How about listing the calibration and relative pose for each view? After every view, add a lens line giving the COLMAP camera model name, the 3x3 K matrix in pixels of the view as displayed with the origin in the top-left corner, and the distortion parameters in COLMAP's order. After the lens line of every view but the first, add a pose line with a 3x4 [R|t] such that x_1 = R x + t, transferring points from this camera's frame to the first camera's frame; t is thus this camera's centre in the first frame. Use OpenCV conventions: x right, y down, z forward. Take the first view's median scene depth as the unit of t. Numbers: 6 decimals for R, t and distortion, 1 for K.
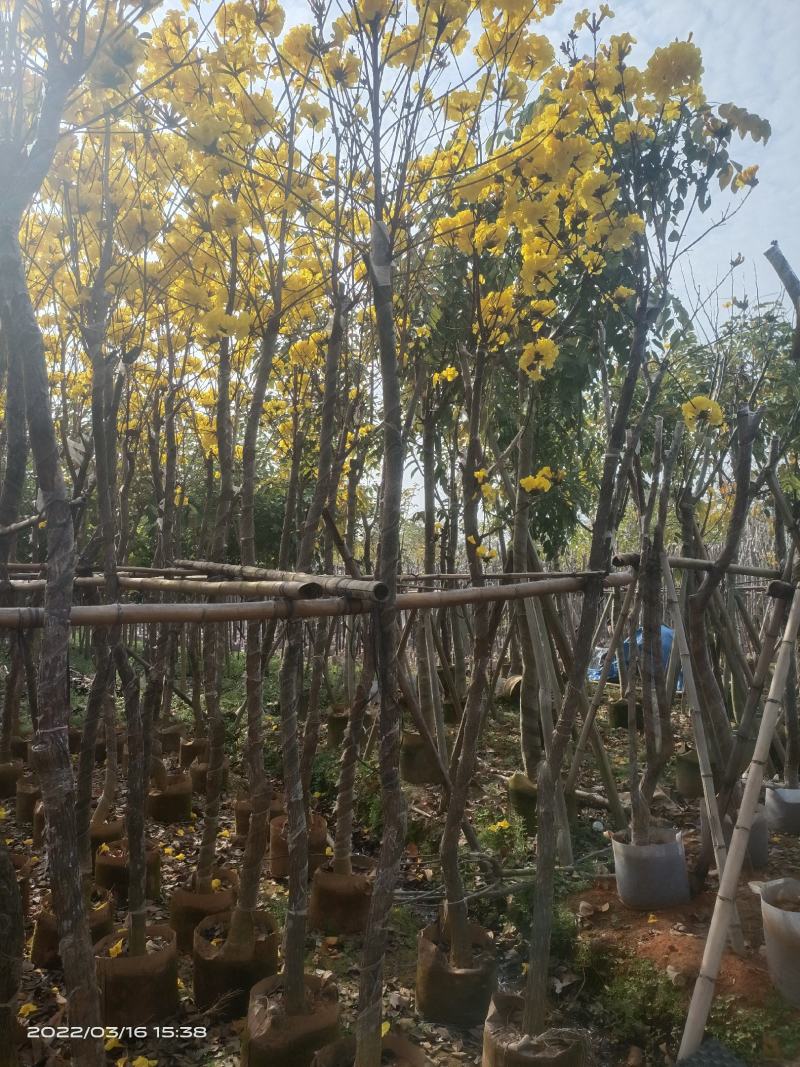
lens RADIAL K [[788.3, 0, 400.3], [0, 788.3, 536.4], [0, 0, 1]] dist [0.015119, -0.001252]
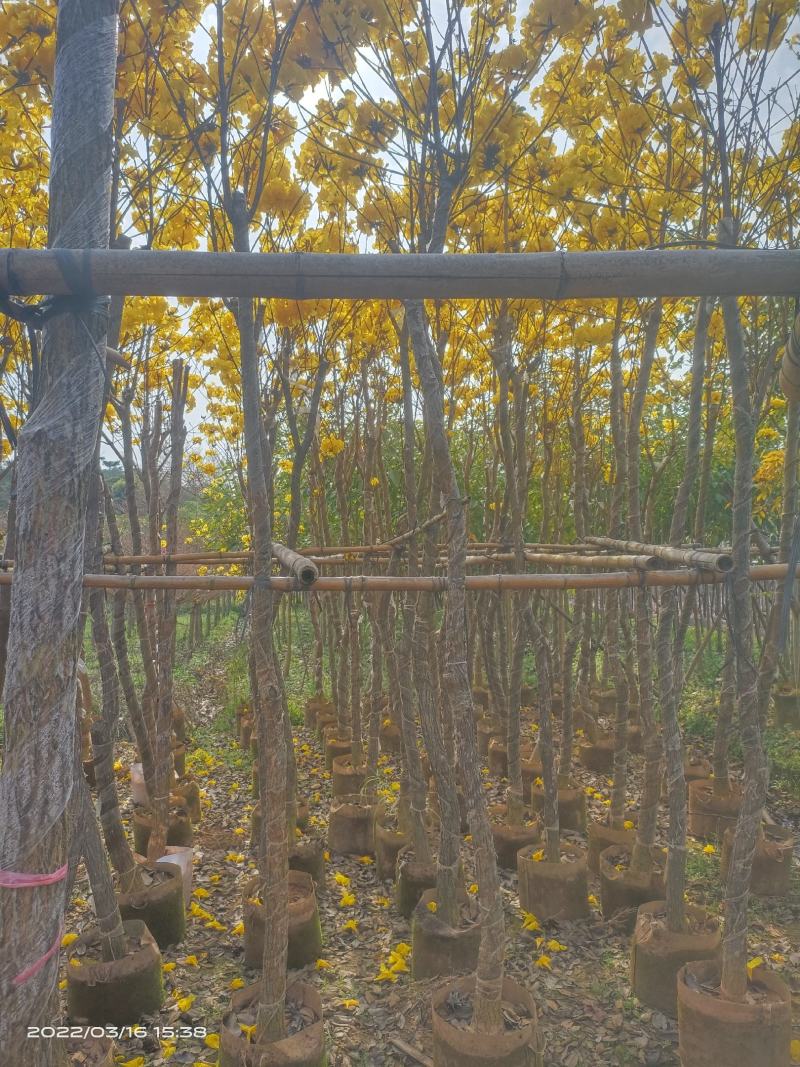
lens RADIAL K [[788.3, 0, 399.9], [0, 788.3, 534.7], [0, 0, 1]] dist [0.015119, -0.001252]
pose [[0.842919, -0.027552, -0.537335, 0.128826], [0.044141, 0.998863, 0.018026, -0.007153], [0.536227, -0.038913, 0.843176, -0.122324]]
